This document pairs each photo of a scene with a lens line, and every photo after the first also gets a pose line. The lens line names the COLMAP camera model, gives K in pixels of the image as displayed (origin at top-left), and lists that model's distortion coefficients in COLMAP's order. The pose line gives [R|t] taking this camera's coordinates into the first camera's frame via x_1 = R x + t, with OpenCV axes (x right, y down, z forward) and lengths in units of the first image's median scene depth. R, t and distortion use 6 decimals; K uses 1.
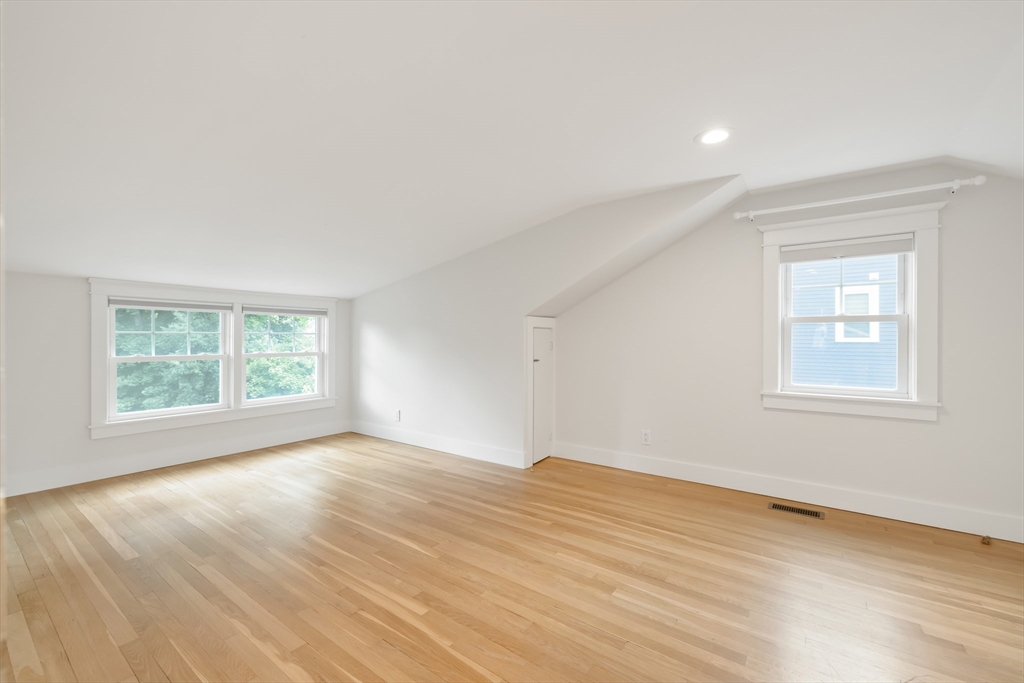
lens RADIAL K [[439.4, 0, 512.6], [0, 439.4, 340.2], [0, 0, 1]] dist [0.002235, -0.000476]
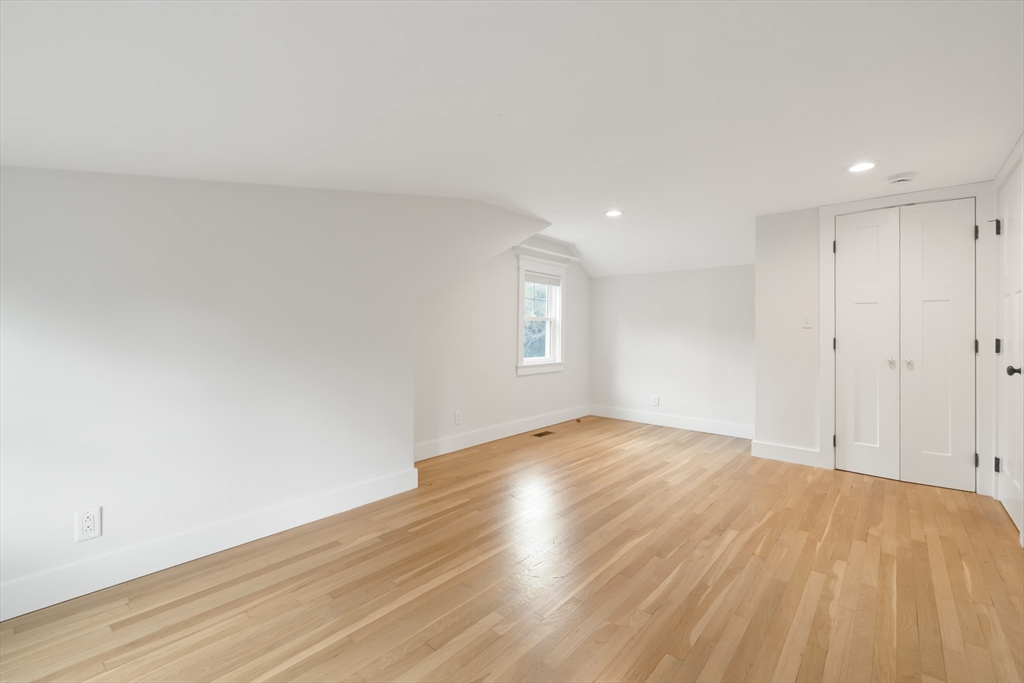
lens RADIAL K [[439.4, 0, 512.5], [0, 439.4, 333.5], [0, 0, 1]] dist [0.002235, -0.000476]
pose [[0.078442, -0.006319, 0.996899, -1.246308], [-0.006646, 0.999954, 0.006861, -0.000981], [-0.996897, -0.007164, 0.078397, 1.222741]]
